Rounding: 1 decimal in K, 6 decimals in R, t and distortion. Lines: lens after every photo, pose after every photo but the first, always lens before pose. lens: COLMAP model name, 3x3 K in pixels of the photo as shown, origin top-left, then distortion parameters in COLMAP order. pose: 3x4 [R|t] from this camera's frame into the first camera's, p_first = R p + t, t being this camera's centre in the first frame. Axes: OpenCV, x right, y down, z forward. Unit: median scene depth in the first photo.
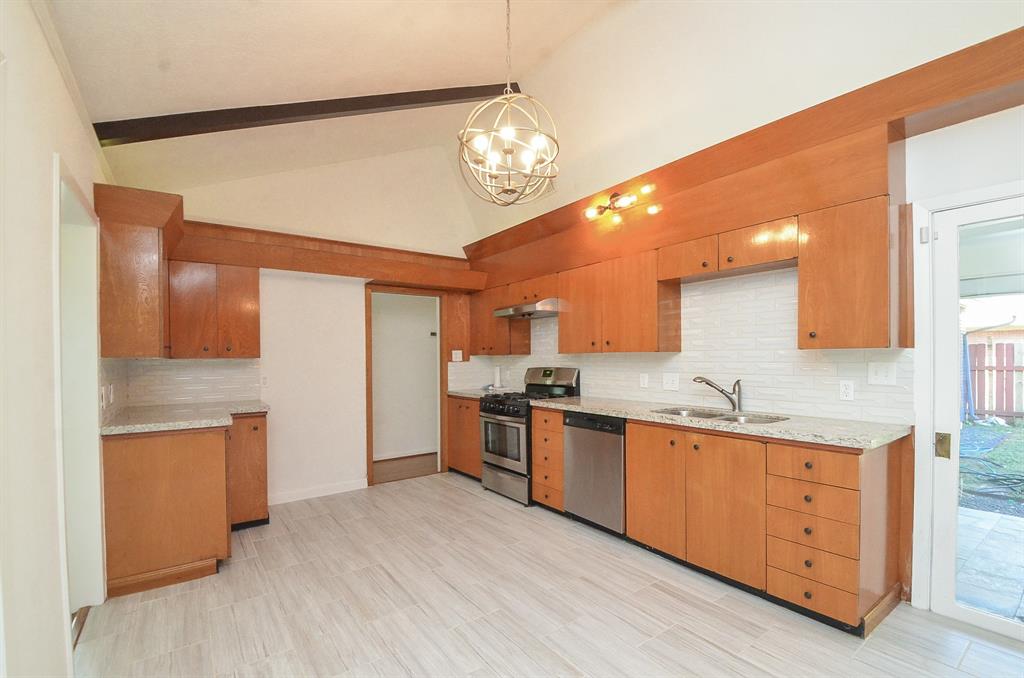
lens RADIAL K [[447.0, 0, 511.8], [0, 447.0, 364.4], [0, 0, 1]] dist [0.013005, -0.017659]
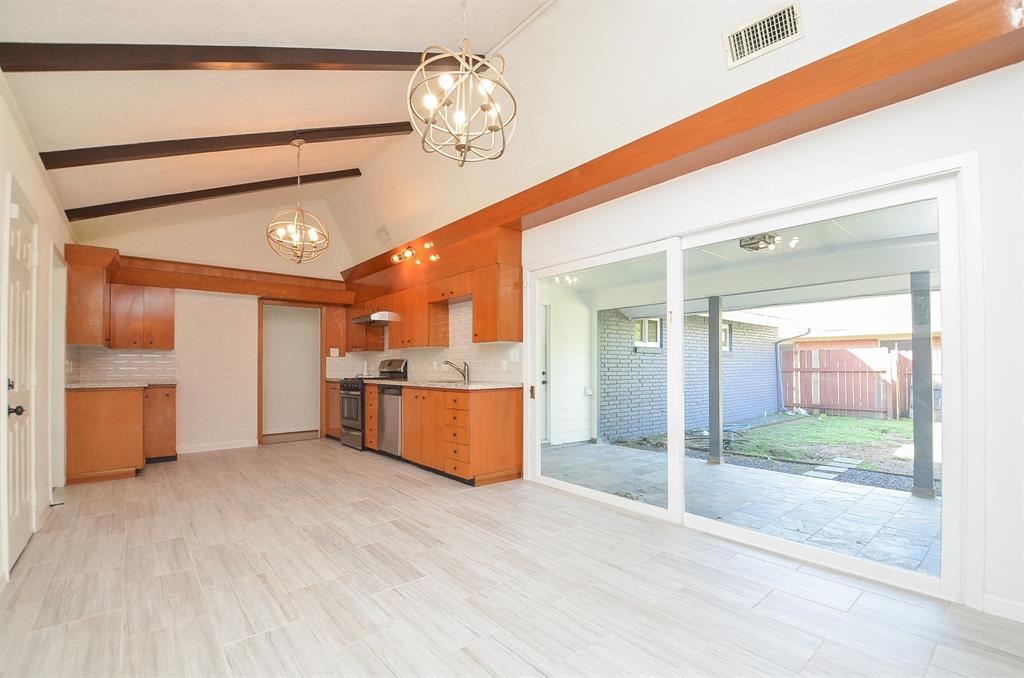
lens RADIAL K [[447.0, 0, 511.8], [0, 447.0, 364.4], [0, 0, 1]] dist [0.013005, -0.017659]
pose [[0.997164, 0.006282, 0.074994, 0.430541], [-0.004673, 0.999755, -0.021617, 0.060831], [-0.075112, 0.021205, 0.996950, -0.542102]]
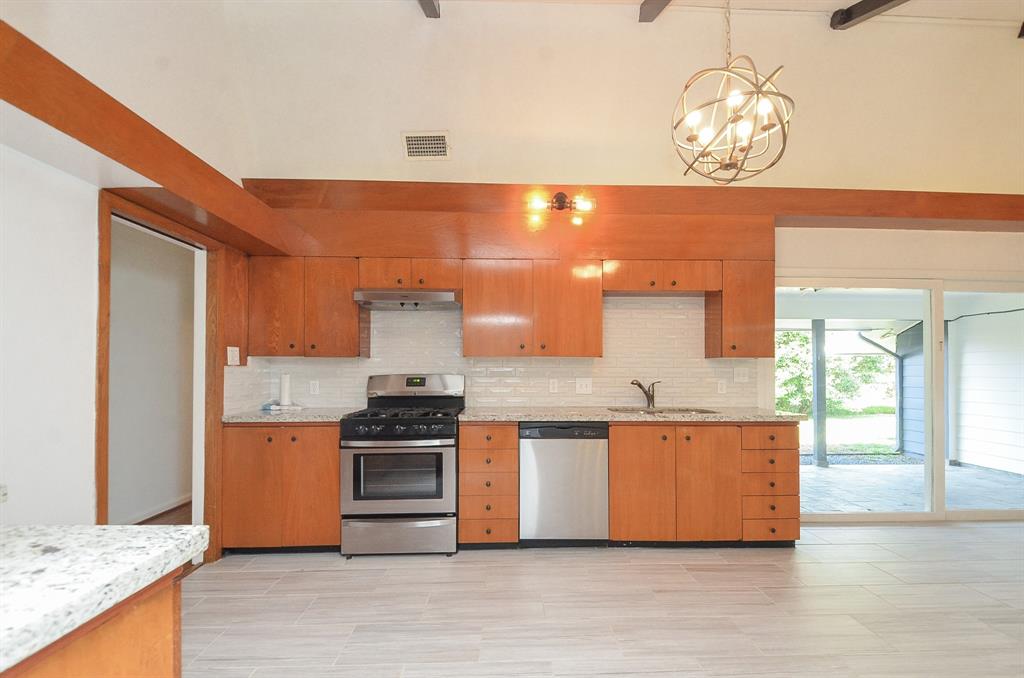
lens RADIAL K [[447.0, 0, 511.8], [0, 447.0, 364.4], [0, 0, 1]] dist [0.013005, -0.017659]
pose [[0.567177, 0.019397, 0.823367, -0.557476], [0.006172, 0.999594, -0.027799, 0.014880], [-0.823573, 0.020849, 0.566828, 0.490074]]
